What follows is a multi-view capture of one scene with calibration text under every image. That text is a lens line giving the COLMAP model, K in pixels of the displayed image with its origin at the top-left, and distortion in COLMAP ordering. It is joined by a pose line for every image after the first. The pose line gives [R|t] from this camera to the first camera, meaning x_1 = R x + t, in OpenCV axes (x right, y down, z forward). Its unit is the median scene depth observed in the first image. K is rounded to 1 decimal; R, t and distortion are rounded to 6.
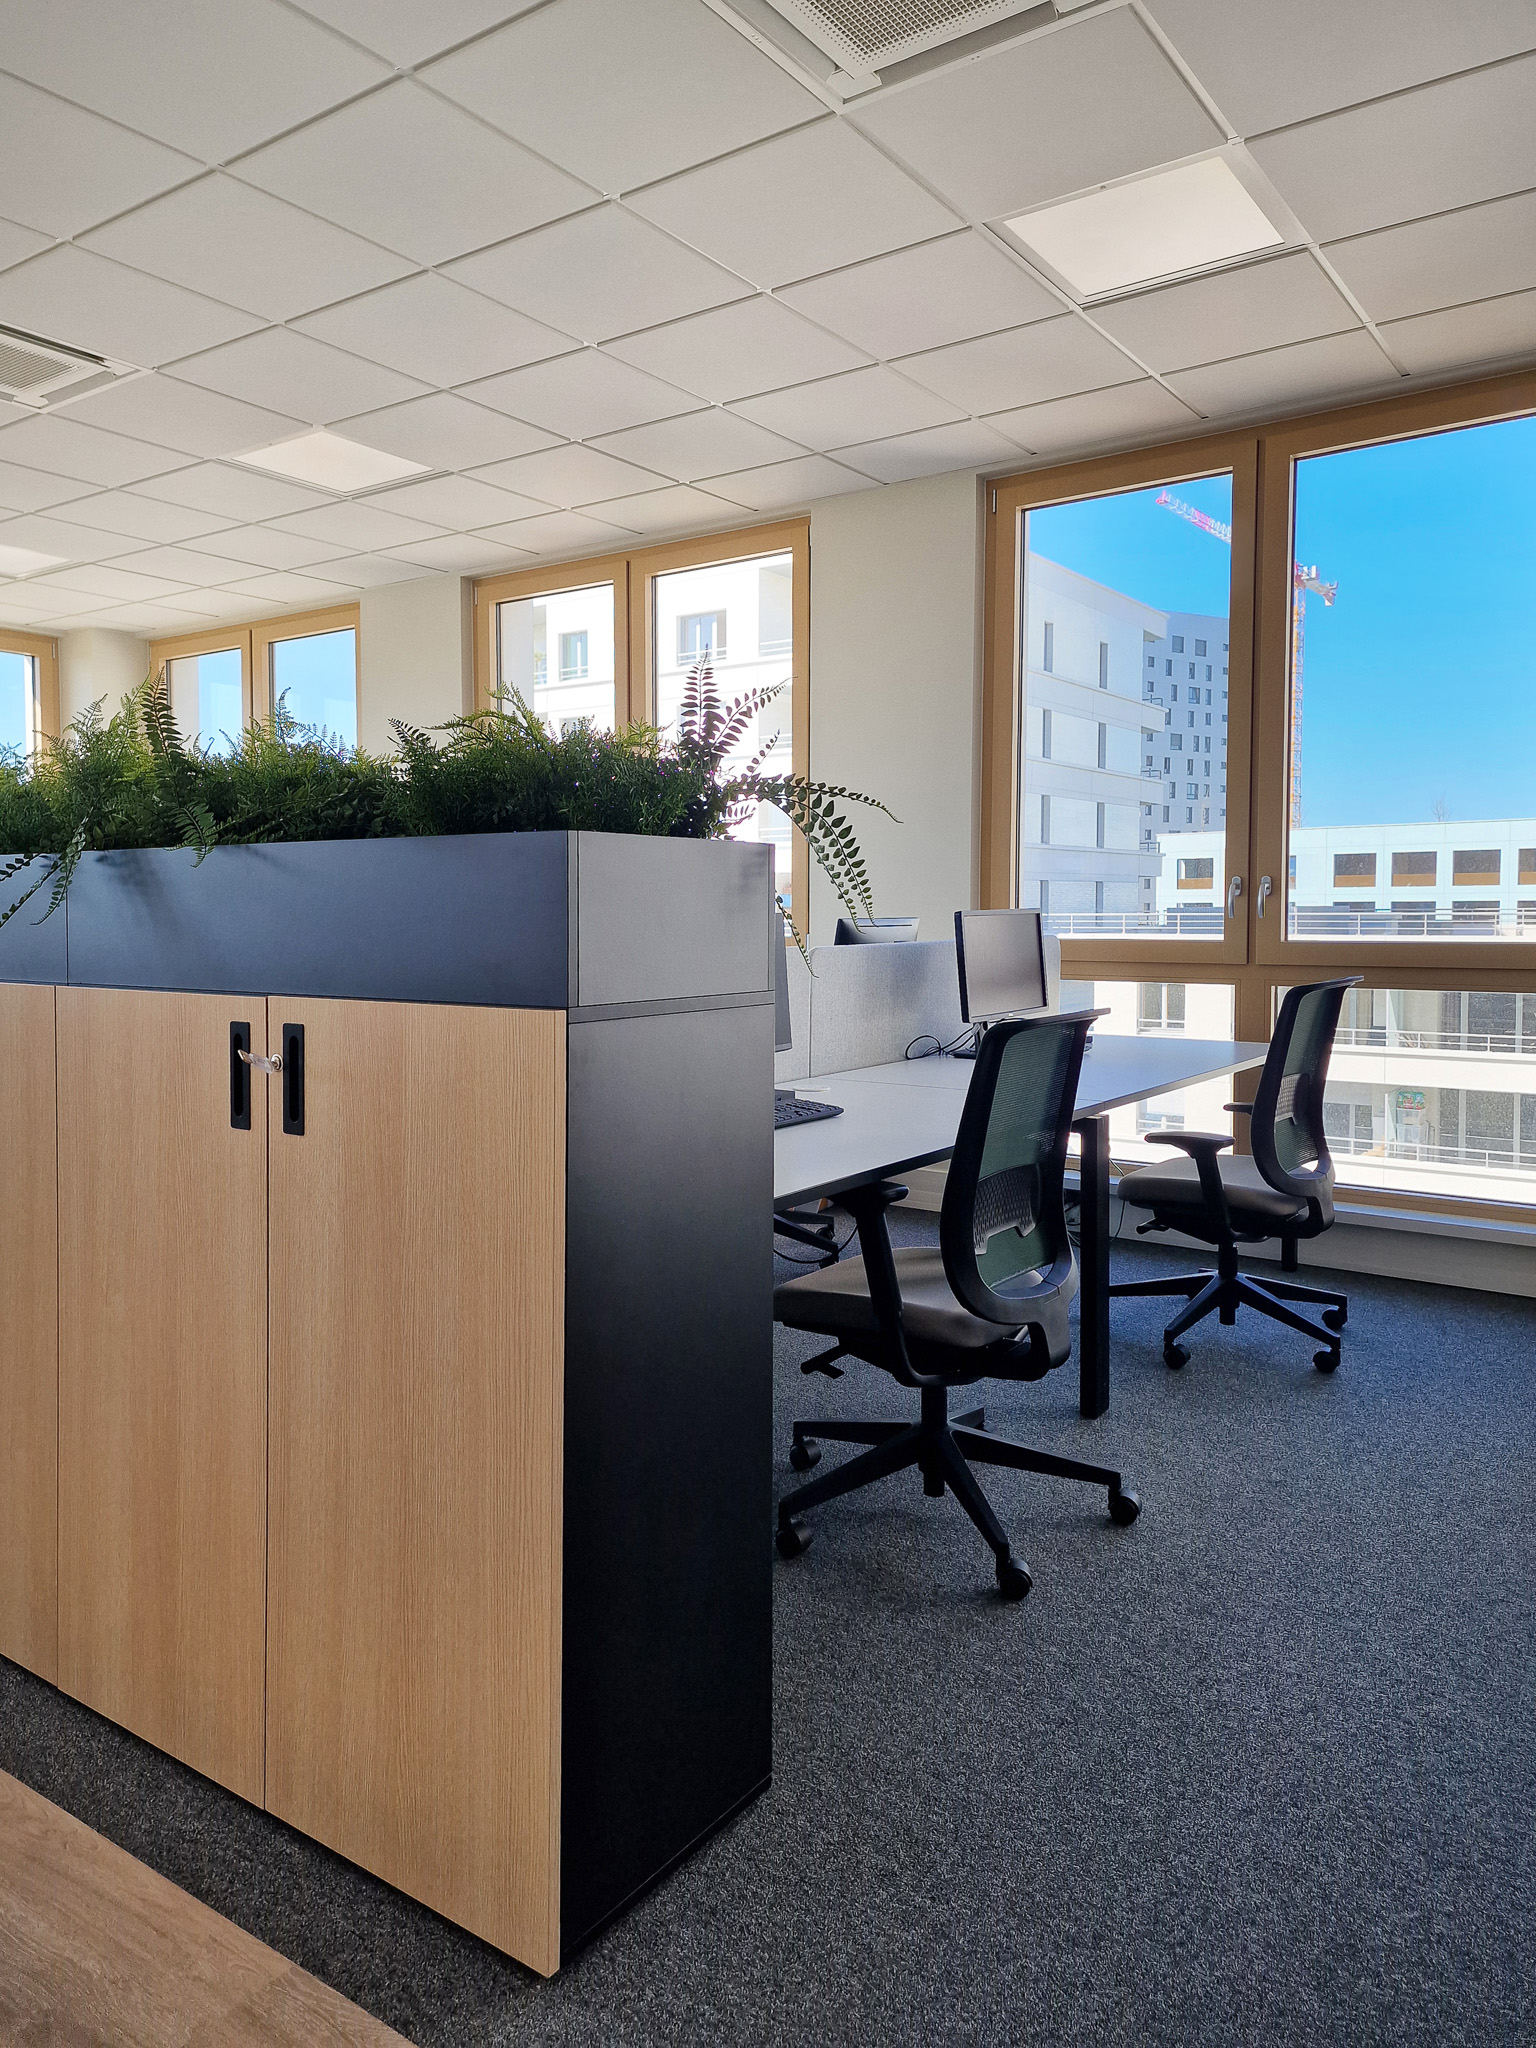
lens RADIAL K [[1433.1, 0, 768.3], [0, 1433.1, 1020.6], [0, 0, 1]] dist [0.051450, -0.001078]
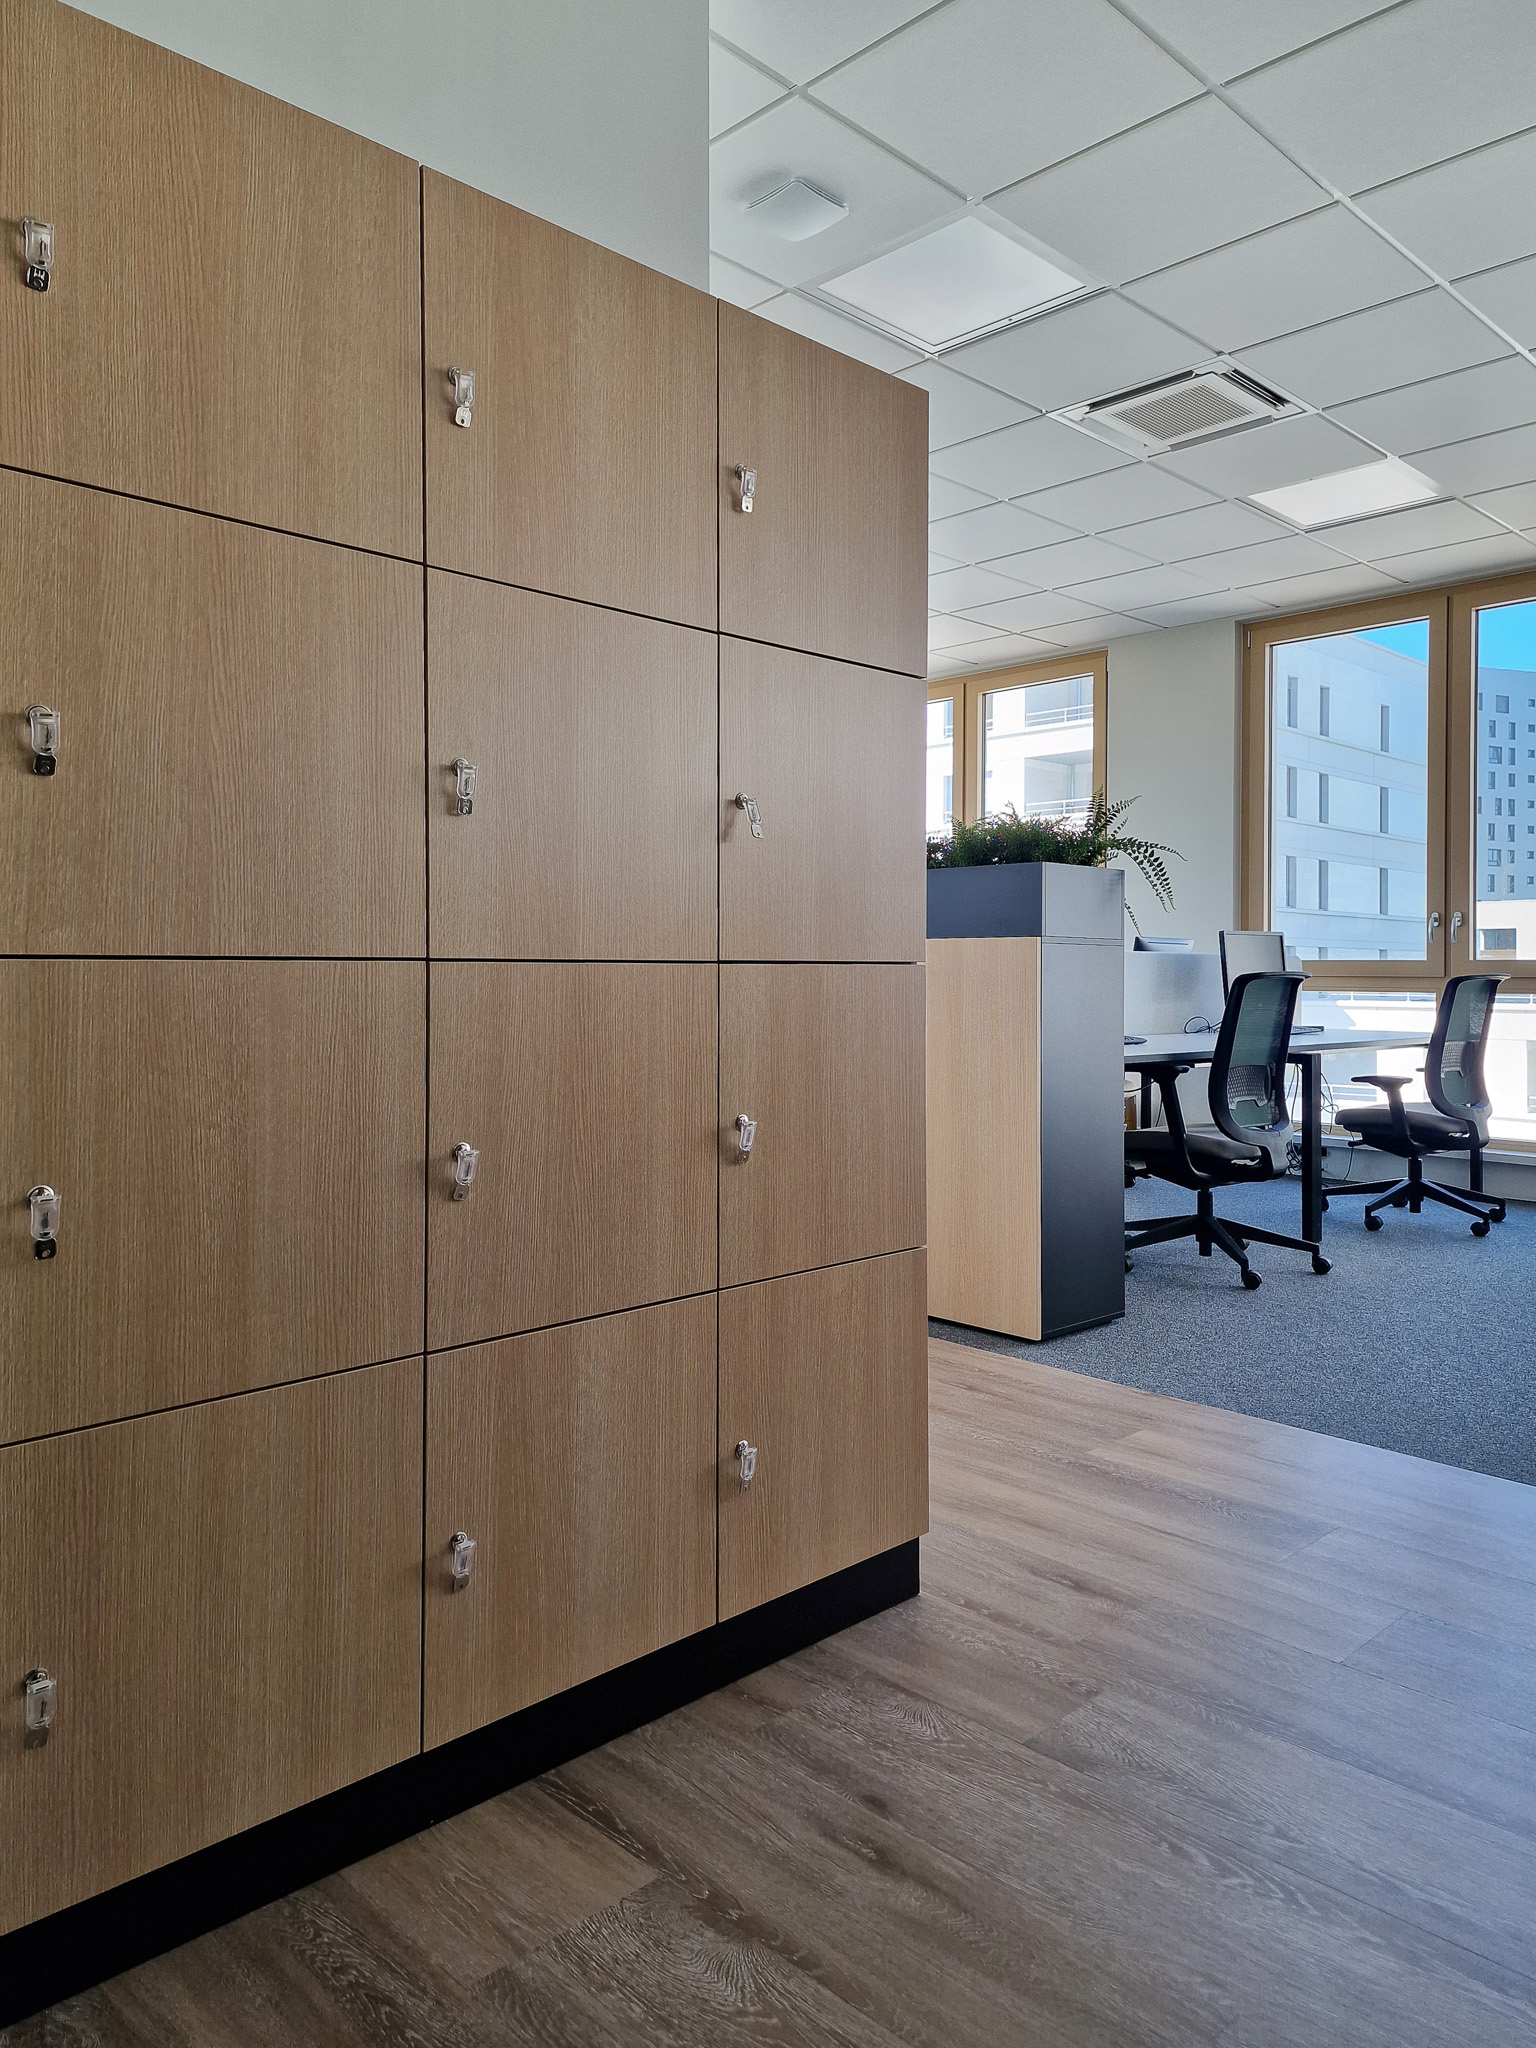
lens RADIAL K [[1433.1, 0, 821.1], [0, 1433.1, 954.2], [0, 0, 1]] dist [0.051450, -0.001078]
pose [[0.989401, 0.006997, -0.145040, -0.066664], [-0.020262, 0.995719, -0.090183, 0.101437], [0.143788, 0.092166, 0.985307, -0.575898]]
